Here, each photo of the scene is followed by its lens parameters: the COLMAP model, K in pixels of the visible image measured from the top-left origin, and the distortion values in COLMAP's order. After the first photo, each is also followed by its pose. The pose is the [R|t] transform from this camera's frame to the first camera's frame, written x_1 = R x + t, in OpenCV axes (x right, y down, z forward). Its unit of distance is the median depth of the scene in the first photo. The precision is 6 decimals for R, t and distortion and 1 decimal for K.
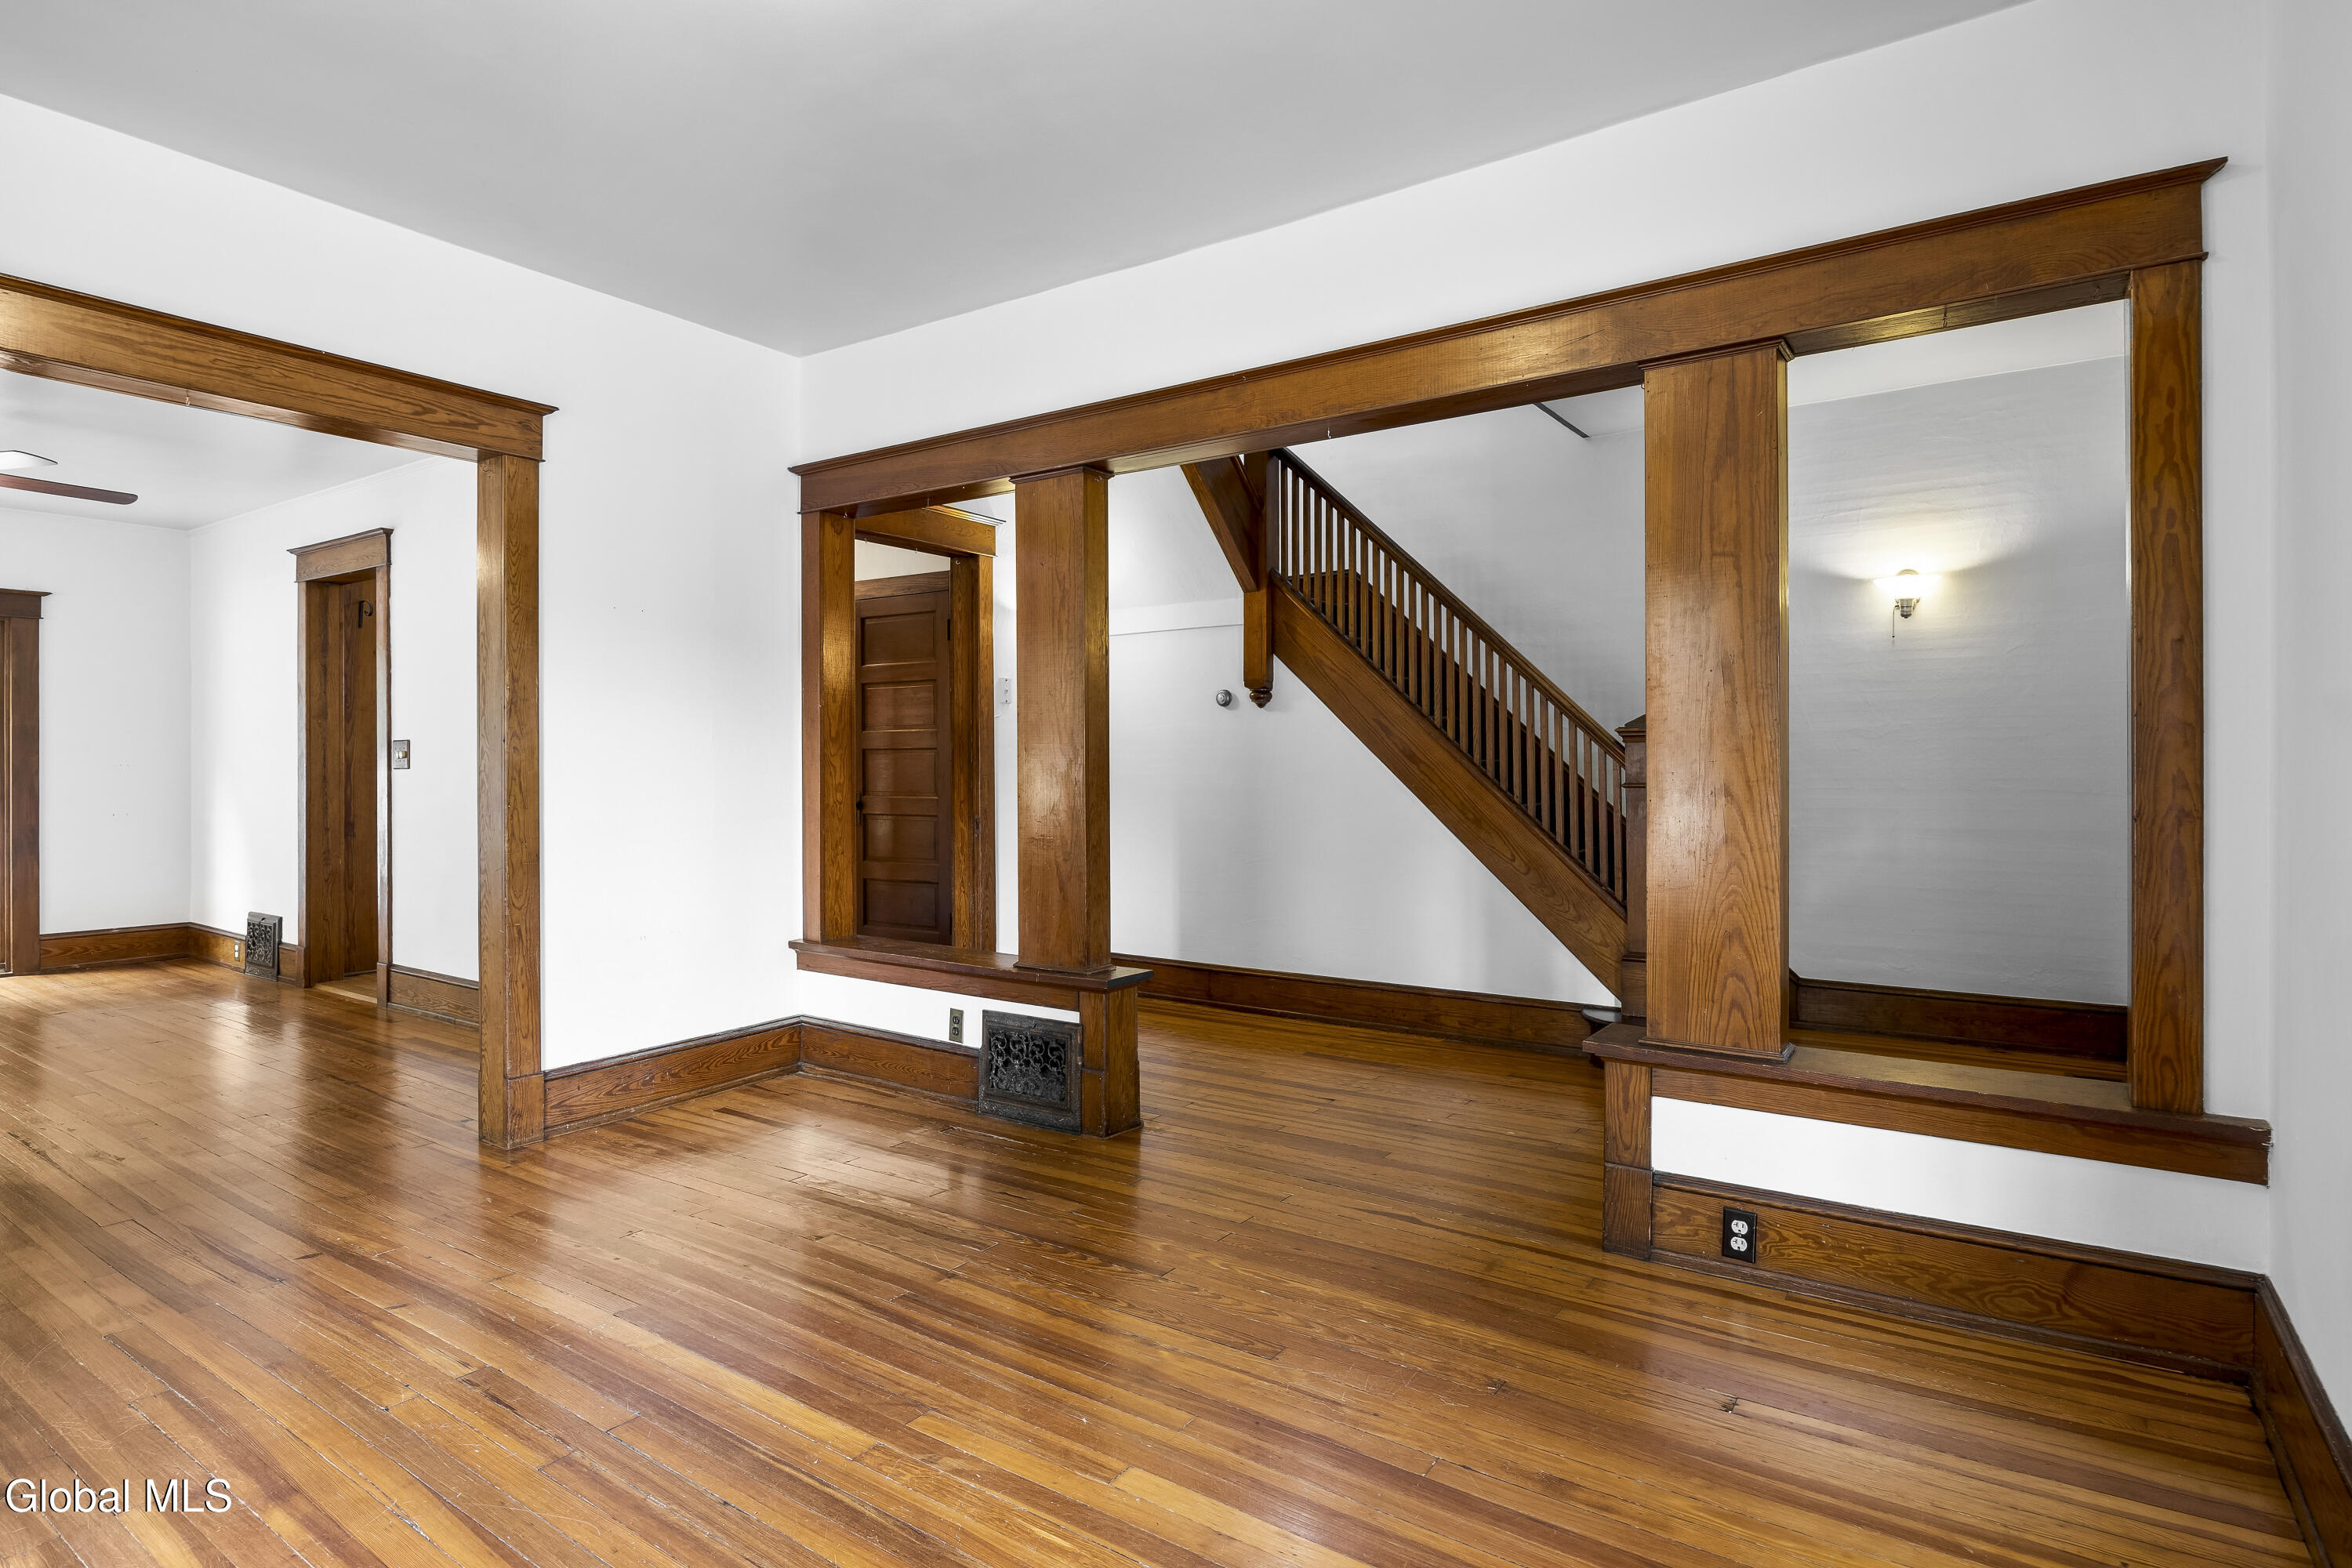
lens RADIAL K [[1227.2, 0, 1160.1], [0, 1227.2, 764.1], [0, 0, 1]] dist [-0.005553, 0.000032]
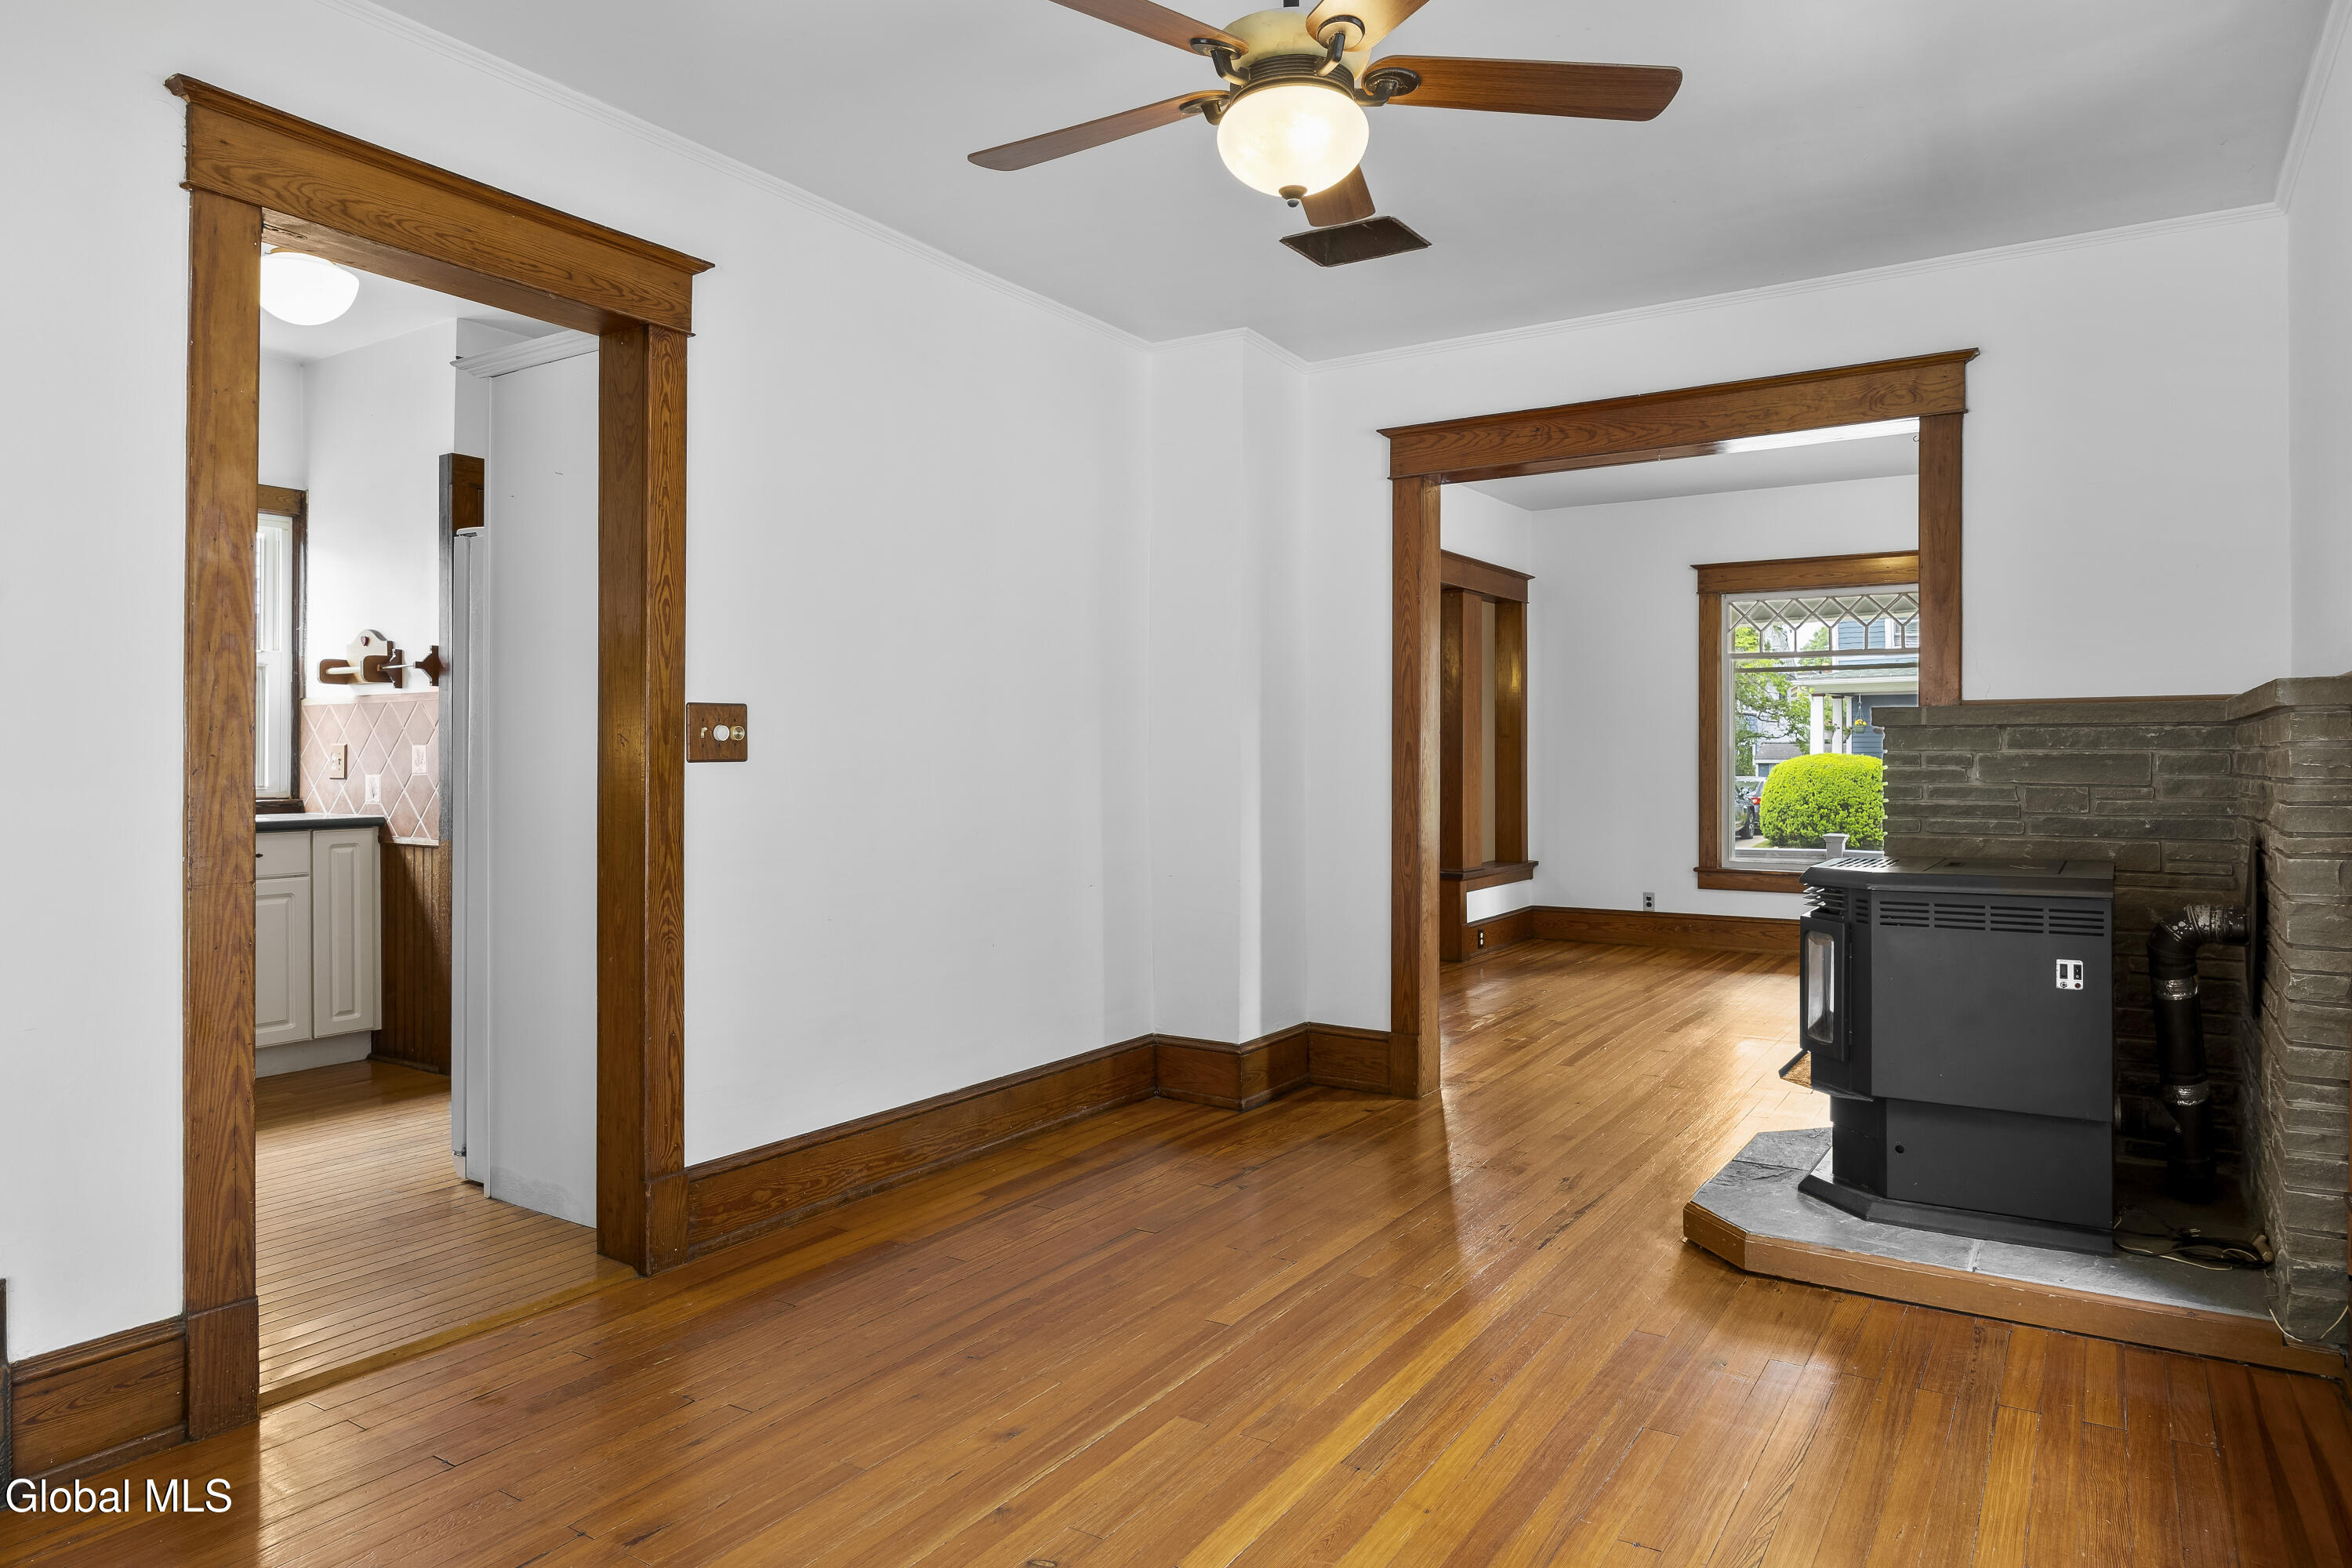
lens RADIAL K [[1446.8, 0, 1170.8], [0, 1446.8, 760.6], [0, 0, 1]] dist [0.001151, -0.000434]
pose [[-0.043215, 0.002384, 0.999063, -1.807094], [-0.000045, 0.999997, -0.002388, 0.012380], [-0.999066, -0.000148, -0.043215, 1.269112]]
